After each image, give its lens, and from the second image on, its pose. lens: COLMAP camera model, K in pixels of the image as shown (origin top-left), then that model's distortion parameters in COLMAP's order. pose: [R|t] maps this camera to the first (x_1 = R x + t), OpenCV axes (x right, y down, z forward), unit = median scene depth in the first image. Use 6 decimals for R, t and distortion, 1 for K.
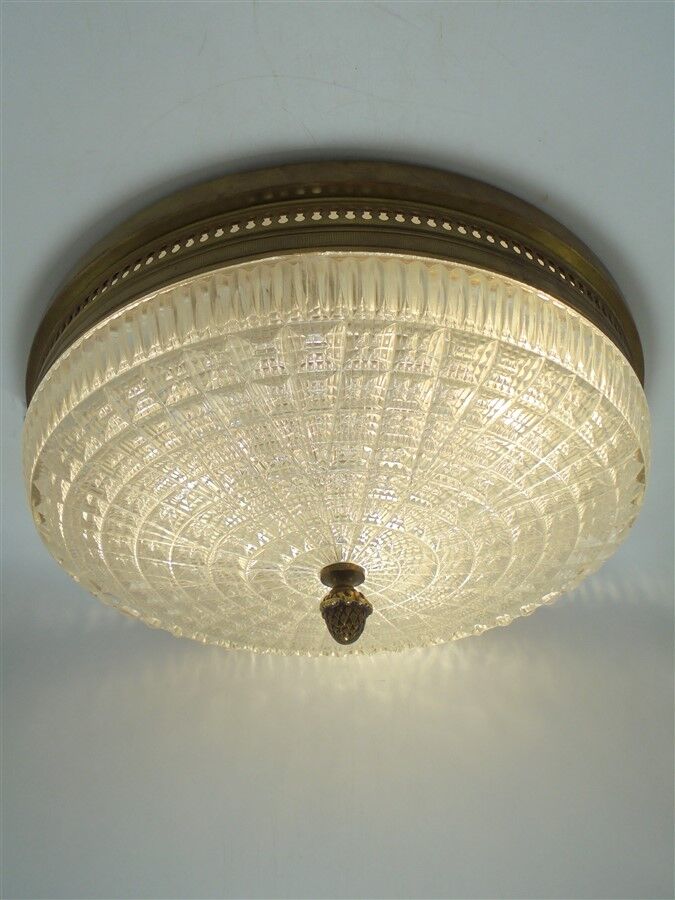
lens RADIAL K [[743.7, 0, 335.3], [0, 743.7, 450.2], [0, 0, 1]] dist [-0.036190, 0.017372]
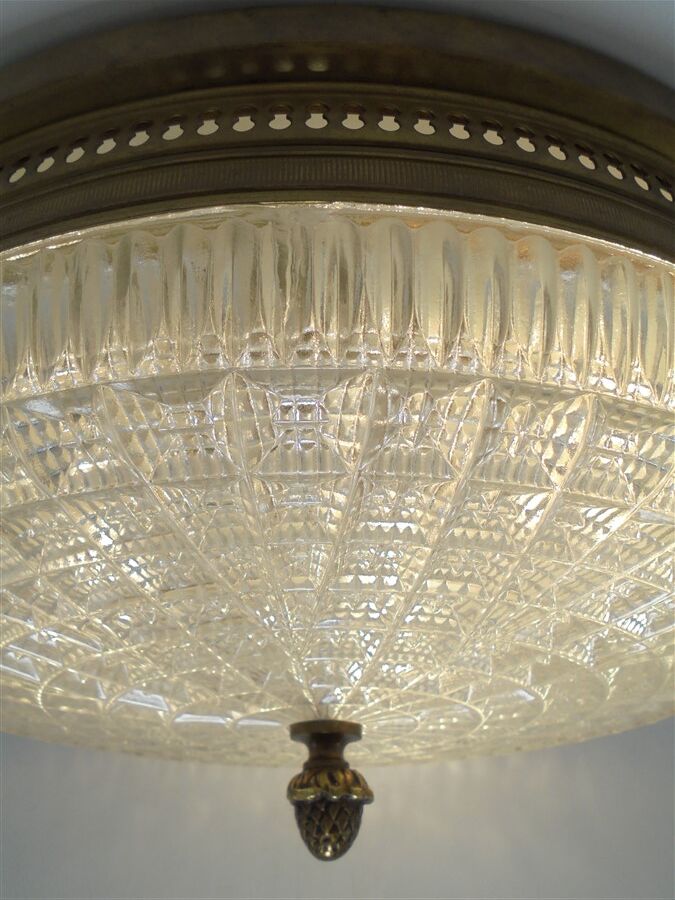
lens RADIAL K [[743.7, 0, 336.3], [0, 743.7, 465.2], [0, 0, 1]] dist [-0.036190, 0.017372]
pose [[0.998222, 0.047193, 0.036422, -0.019015], [-0.050491, 0.994129, 0.095694, -0.143671], [-0.031693, -0.097363, 0.994744, 0.509586]]
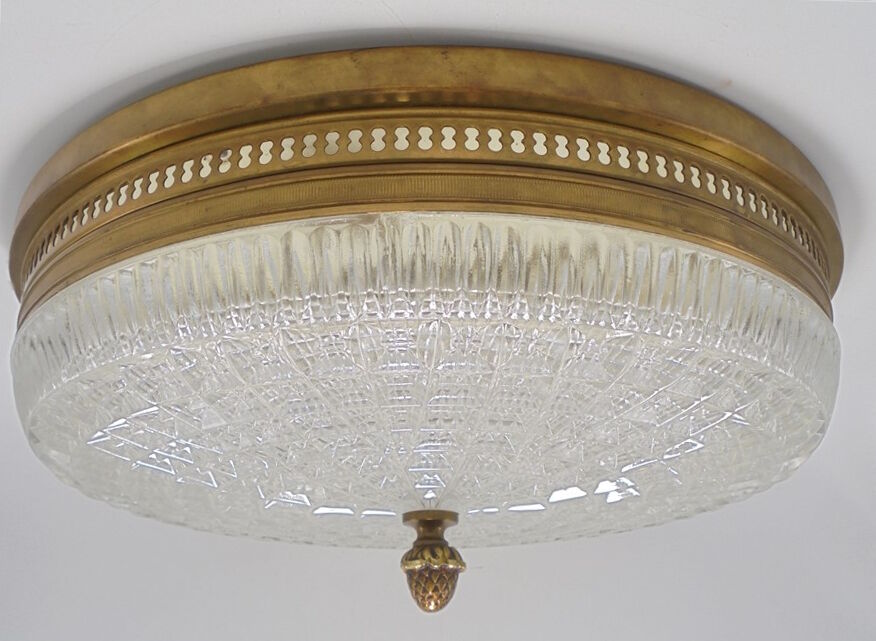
lens RADIAL K [[1030.6, 0, 442.9], [0, 1030.6, 325.2], [0, 0, 1]] dist [-0.011749, 0.000000]
pose [[0.999610, 0.027377, 0.005430, 0.014011], [-0.027845, 0.964832, 0.261390, -0.399814], [0.001917, -0.261440, 0.965218, -0.003876]]
